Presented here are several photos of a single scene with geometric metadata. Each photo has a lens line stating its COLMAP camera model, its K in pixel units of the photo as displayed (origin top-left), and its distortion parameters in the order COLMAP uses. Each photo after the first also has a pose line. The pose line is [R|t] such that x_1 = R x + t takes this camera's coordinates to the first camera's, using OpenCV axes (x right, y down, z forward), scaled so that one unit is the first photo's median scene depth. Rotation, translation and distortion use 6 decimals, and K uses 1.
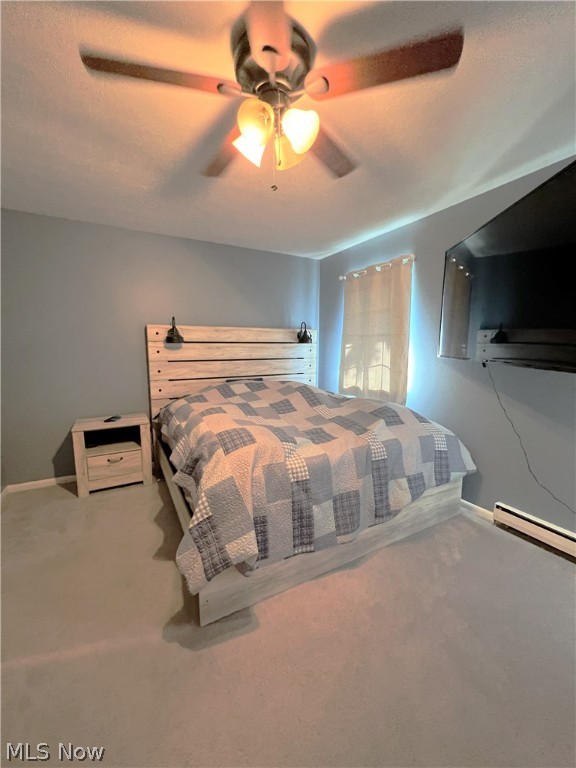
lens RADIAL K [[307.6, 0, 290.4], [0, 307.6, 388.0], [0, 0, 1]] dist [-0.002762, 0.001231]
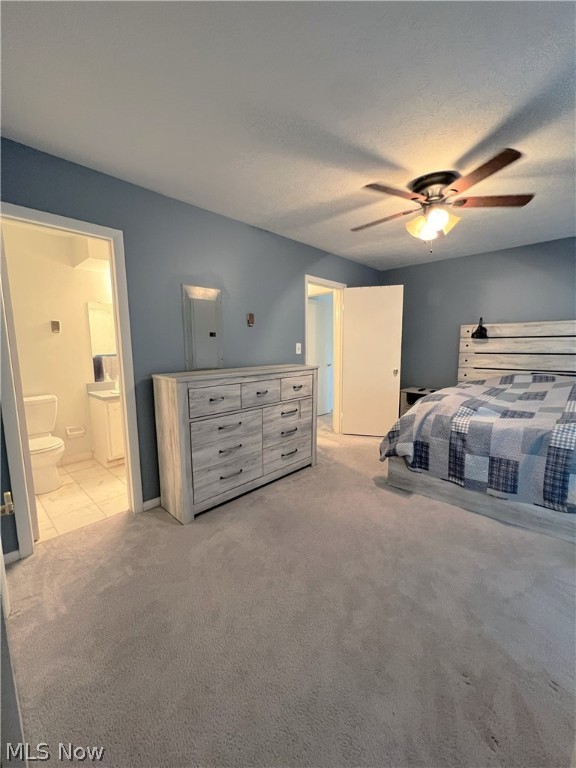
lens RADIAL K [[307.2, 0, 285.4], [0, 307.2, 383.9], [0, 0, 1]] dist [-0.000600, 0.000106]
pose [[0.310380, 0.118870, -0.943151, 0.966581], [-0.122866, 0.988845, 0.084196, 0.048757], [0.942639, 0.089749, 0.321523, -0.222230]]
